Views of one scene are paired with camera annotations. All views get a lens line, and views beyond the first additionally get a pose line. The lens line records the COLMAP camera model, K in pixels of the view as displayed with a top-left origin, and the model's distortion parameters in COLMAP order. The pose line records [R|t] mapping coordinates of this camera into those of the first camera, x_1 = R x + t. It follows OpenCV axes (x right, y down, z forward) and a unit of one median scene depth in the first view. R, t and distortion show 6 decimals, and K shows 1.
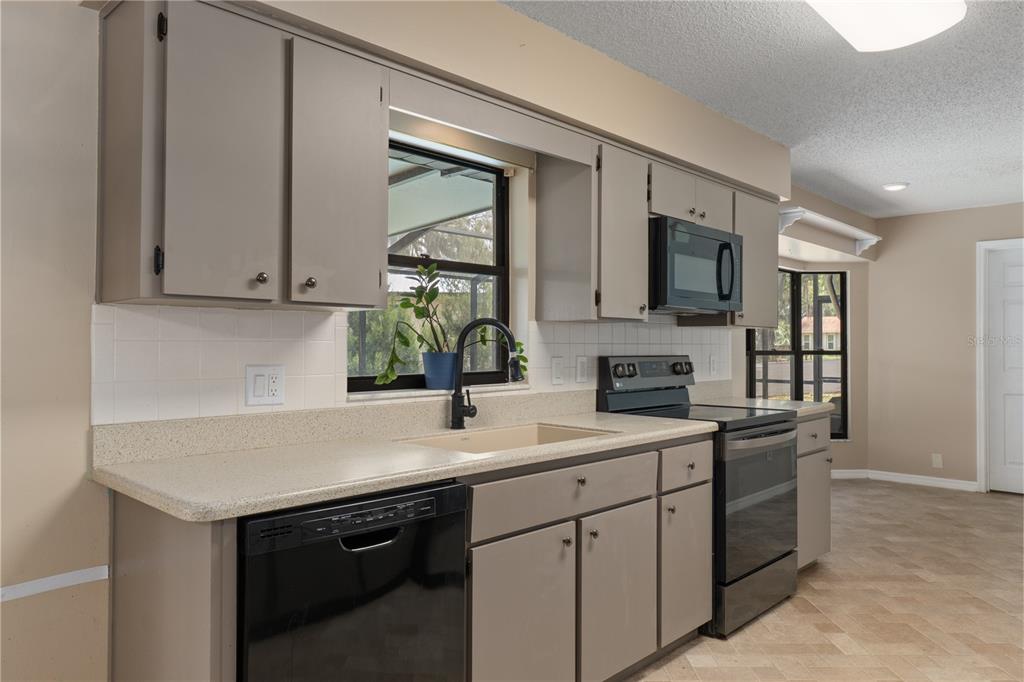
lens RADIAL K [[716.3, 0, 516.5], [0, 716.3, 332.8], [0, 0, 1]] dist [-0.007057, 0.006044]
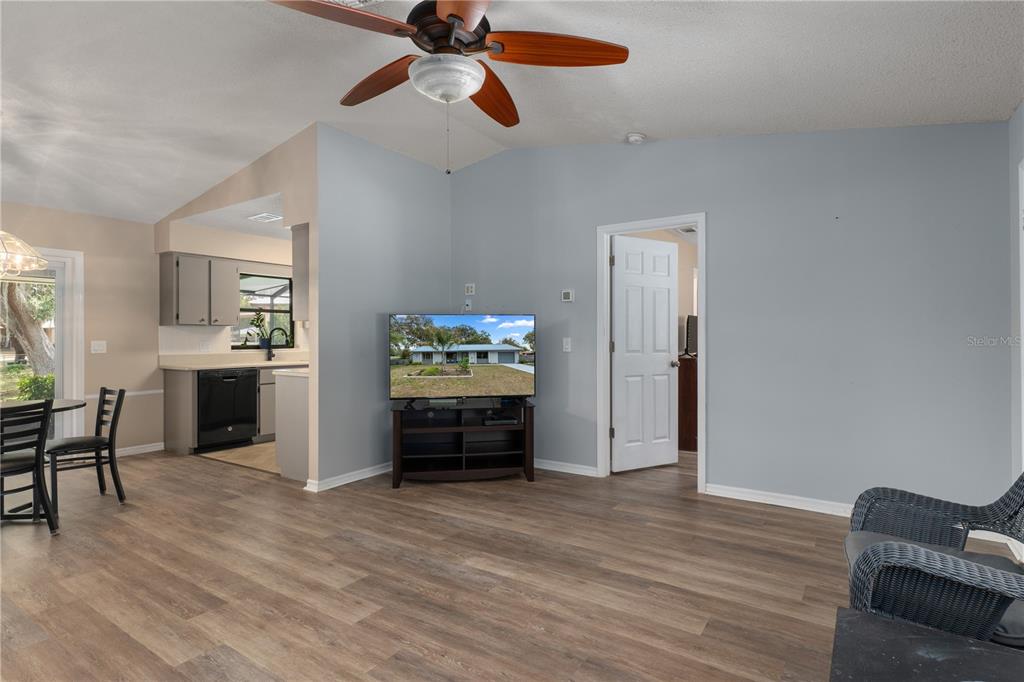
lens RADIAL K [[528.0, 0, 510.6], [0, 528.0, 335.8], [0, 0, 1]] dist [0.001724, -0.001193]
pose [[0.986870, -0.006884, 0.161372, 0.578671], [0.005474, 0.999943, 0.009180, 0.000155], [-0.161426, -0.008176, 0.986851, -1.472386]]
